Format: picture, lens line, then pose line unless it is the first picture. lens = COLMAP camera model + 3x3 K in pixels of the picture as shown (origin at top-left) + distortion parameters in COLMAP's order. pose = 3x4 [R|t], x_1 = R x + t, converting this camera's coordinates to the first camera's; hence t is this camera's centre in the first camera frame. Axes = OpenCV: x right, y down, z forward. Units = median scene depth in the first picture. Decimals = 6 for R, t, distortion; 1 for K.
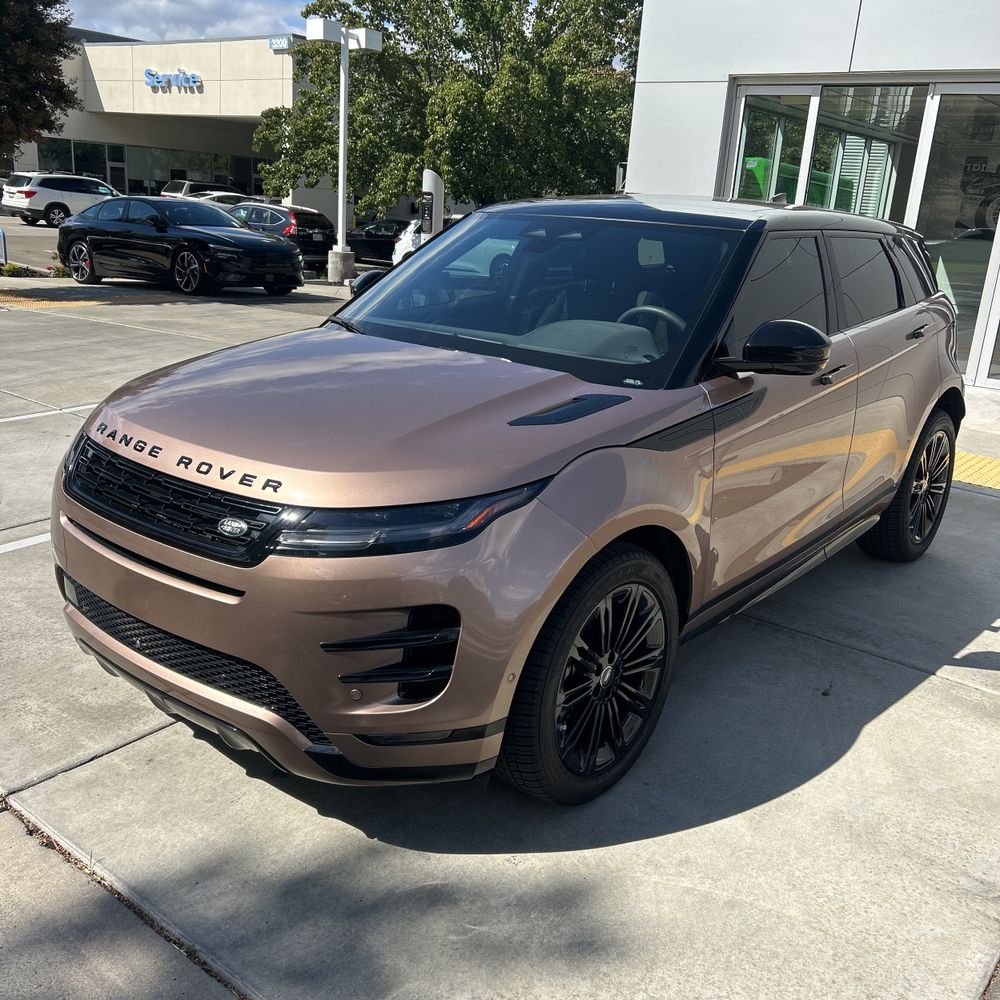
lens RADIAL K [[1007.0, 0, 500.4], [0, 1007.0, 504.2], [0, 0, 1]] dist [0.016474, 0.000000]
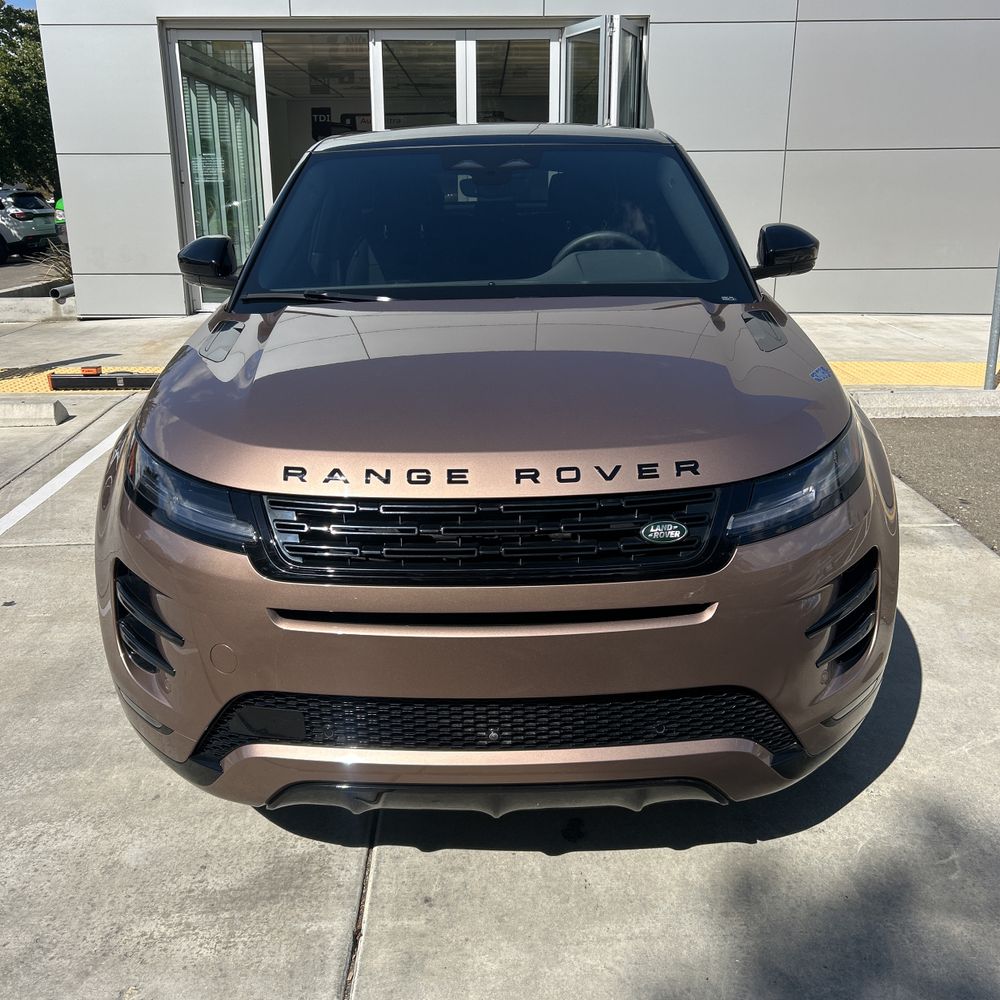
lens RADIAL K [[1007.0, 0, 481.9], [0, 1007.0, 503.2], [0, 0, 1]] dist [0.016474, 0.000000]
pose [[0.776283, -0.256735, 0.575736, -0.136169], [0.238999, 0.964988, 0.108063, -0.019431], [-0.583322, 0.053713, 0.810463, 0.075147]]
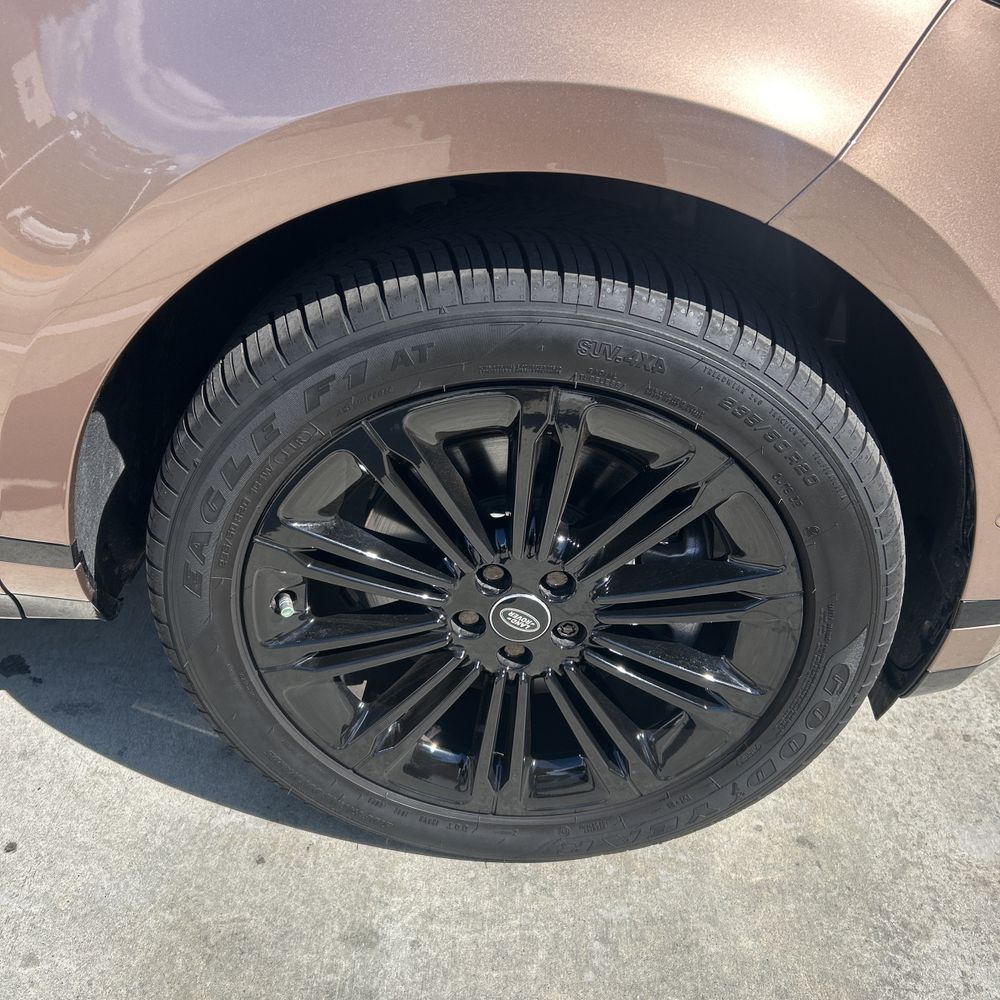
lens RADIAL K [[1007.0, 0, 493.8], [0, 1007.0, 504.0], [0, 0, 1]] dist [0.016474, 0.000000]
pose [[-0.611225, -0.517605, 0.598739, -0.112367], [0.149372, 0.667465, 0.729506, -0.051030], [-0.777233, 0.535328, -0.330656, 0.288703]]
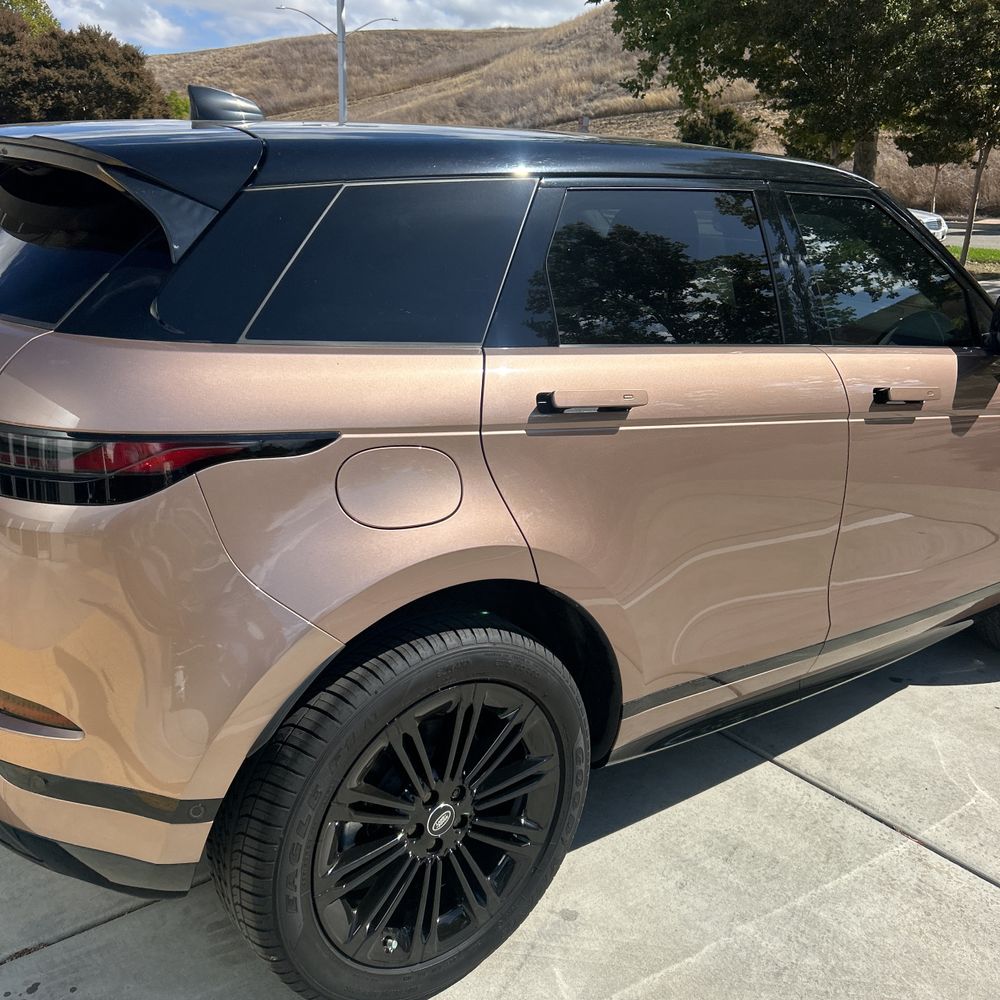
lens RADIAL K [[1007.0, 0, 502.3], [0, 1007.0, 502.0], [0, 0, 1]] dist [0.016474, 0.000000]
pose [[-0.974139, -0.149782, 0.169170, 0.020058], [-0.027709, 0.822248, 0.568454, -0.139637], [-0.224244, 0.549066, -0.805134, 0.484381]]
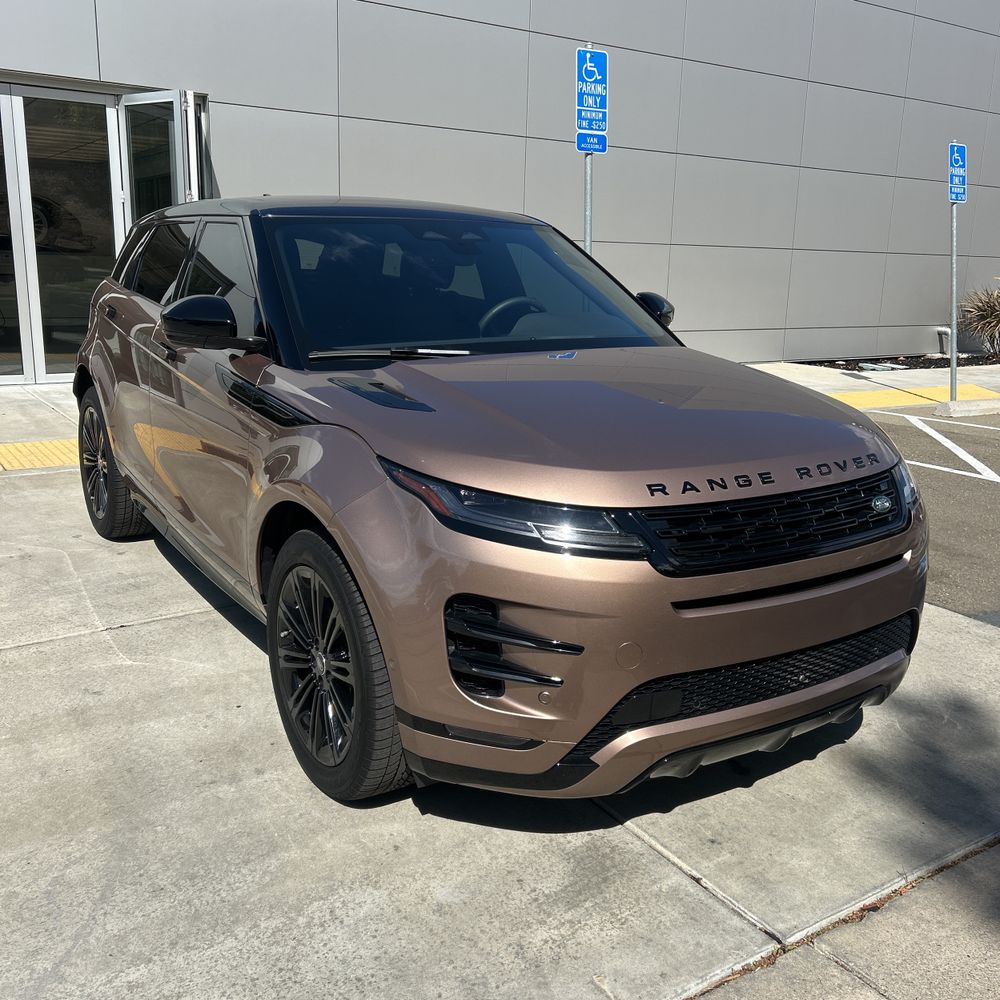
lens RADIAL K [[1007.0, 0, 486.0], [0, 1007.0, 512.3], [0, 0, 1]] dist [0.016474, 0.000000]
pose [[0.308736, -0.282849, 0.908118, -0.230592], [0.274260, 0.940681, 0.199750, -0.050336], [-0.910749, 0.187390, 0.367997, 0.164518]]
